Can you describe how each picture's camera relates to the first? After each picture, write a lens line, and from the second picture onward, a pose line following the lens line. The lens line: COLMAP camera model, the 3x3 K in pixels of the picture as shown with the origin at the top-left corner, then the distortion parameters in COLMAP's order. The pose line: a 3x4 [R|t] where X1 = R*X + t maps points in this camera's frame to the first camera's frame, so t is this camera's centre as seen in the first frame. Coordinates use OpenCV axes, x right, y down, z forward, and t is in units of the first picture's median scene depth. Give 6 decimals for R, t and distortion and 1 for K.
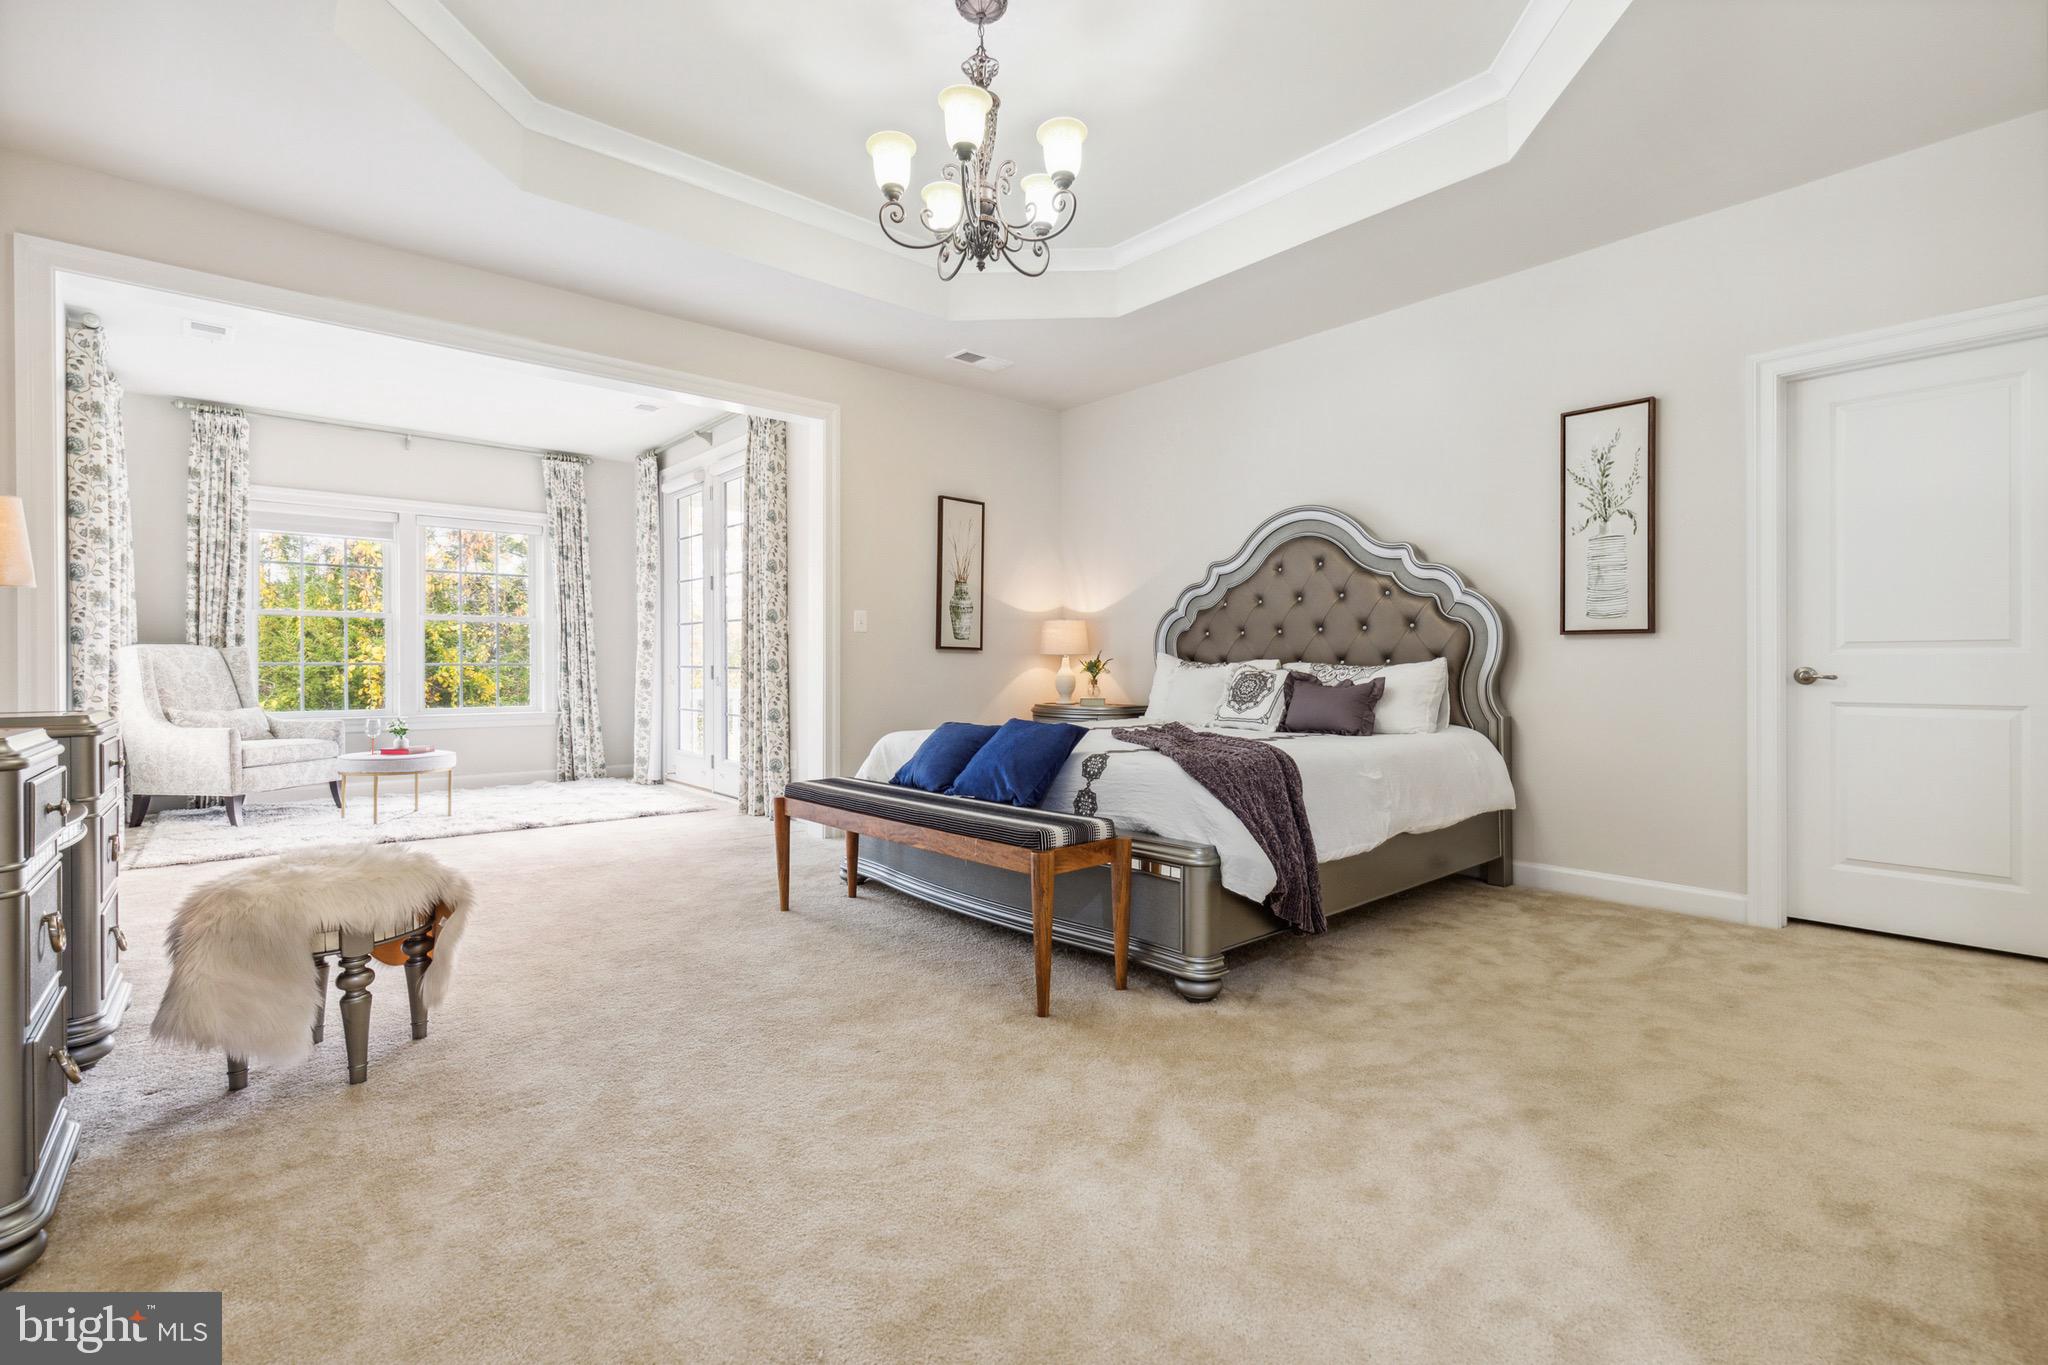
lens RADIAL K [[900.3, 0, 1032.2], [0, 900.3, 671.8], [0, 0, 1]] dist [0.010093, 0.000321]
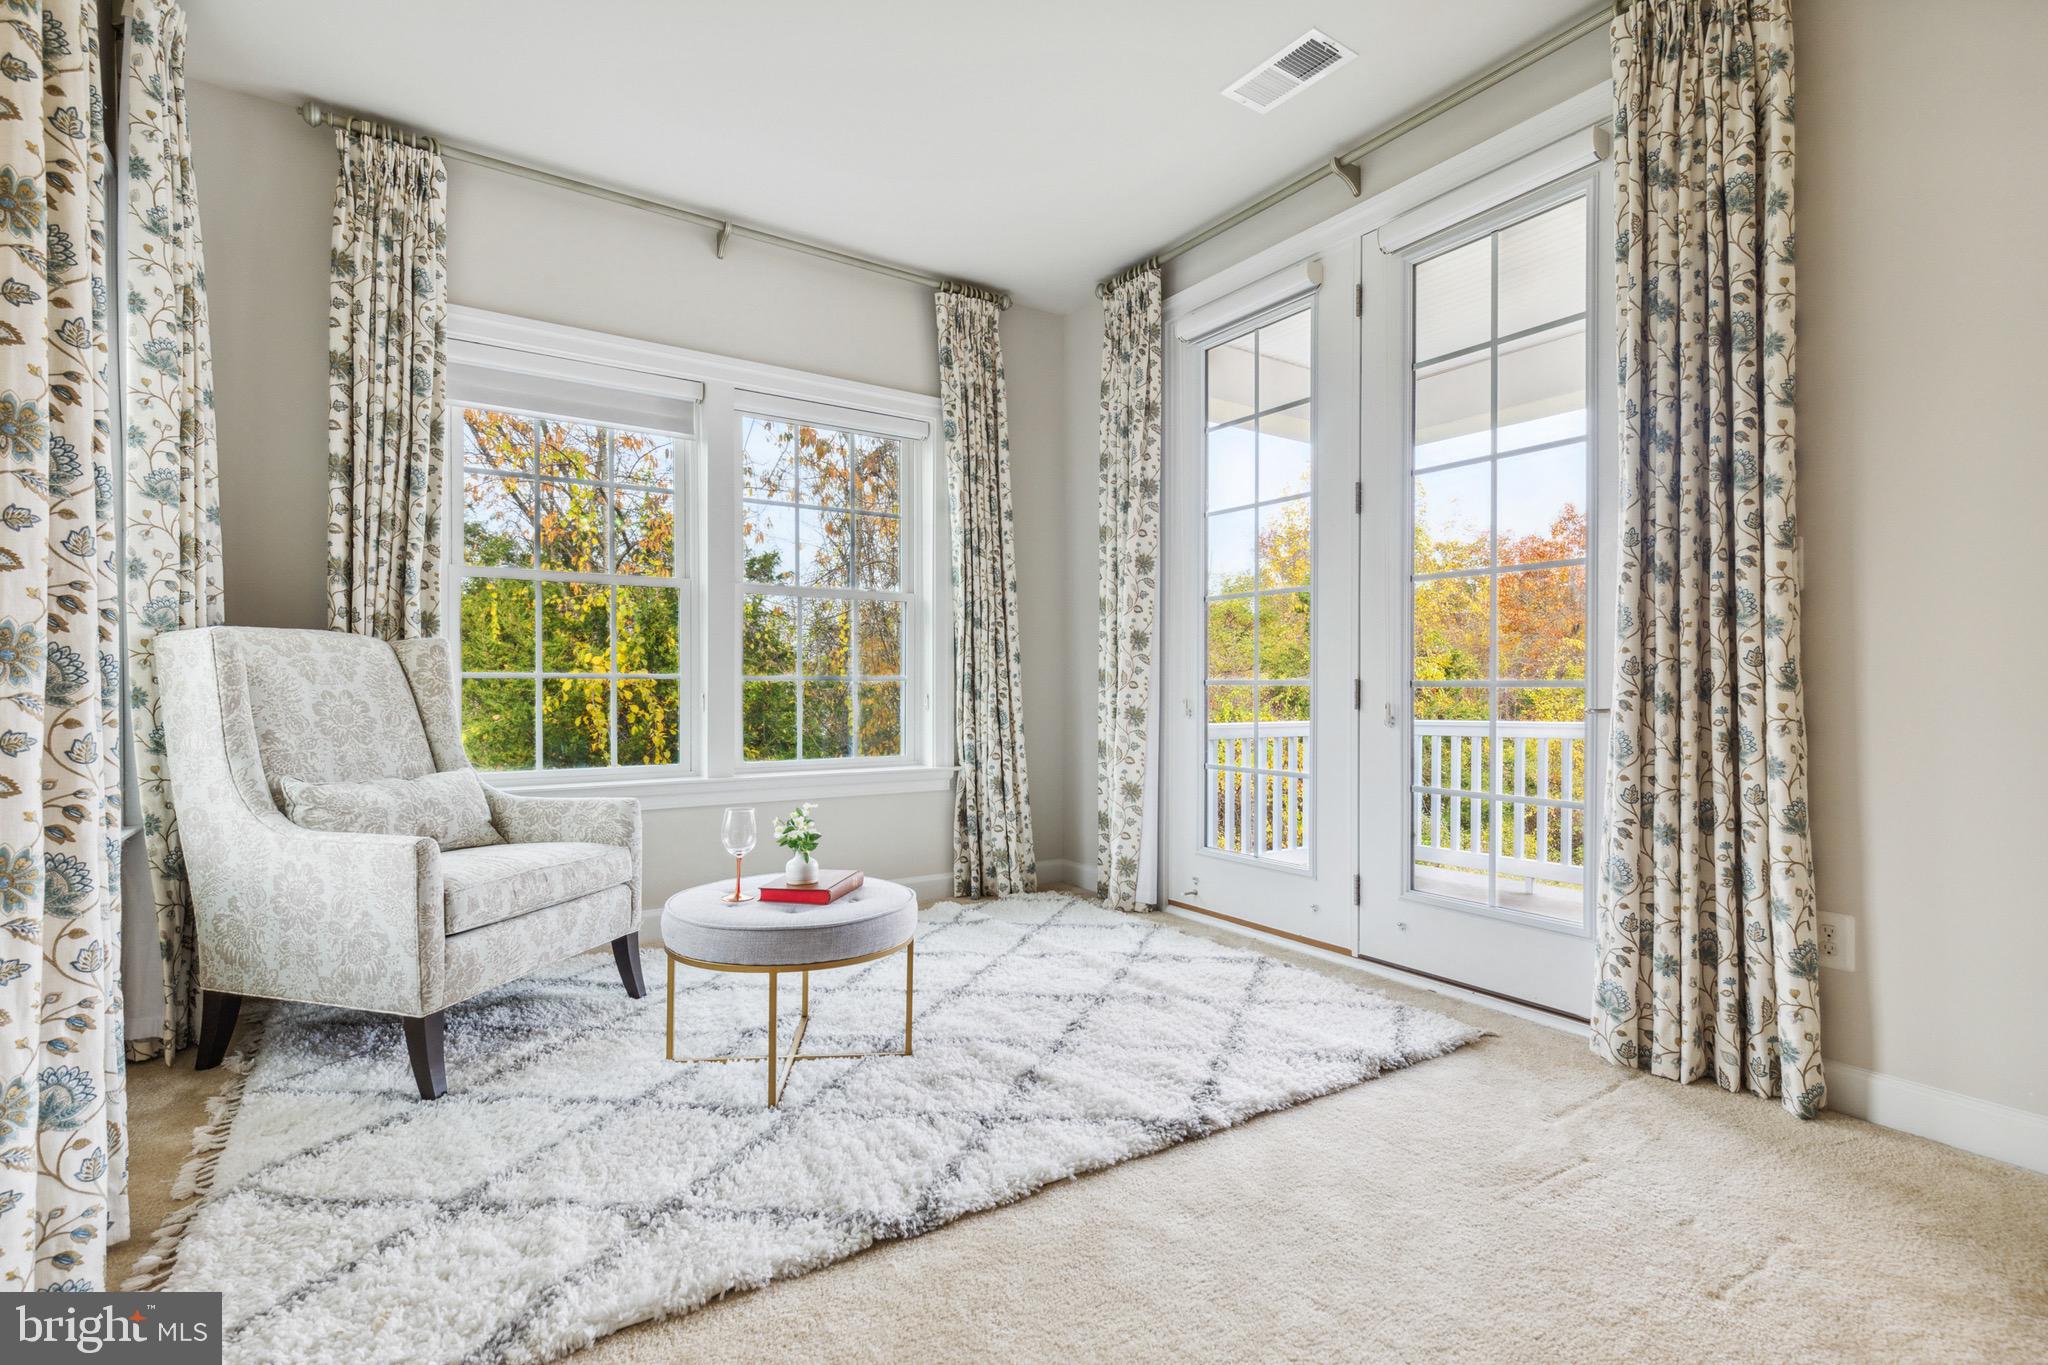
lens RADIAL K [[930.5, 0, 1036.8], [0, 930.5, 700.6], [0, 0, 1]] dist [0.003958, 0.000095]
pose [[0.992222, 0.003196, -0.124440, -0.487984], [-0.002387, 0.999975, 0.006653, 0.000999], [0.124459, -0.006304, 0.992205, 0.544586]]
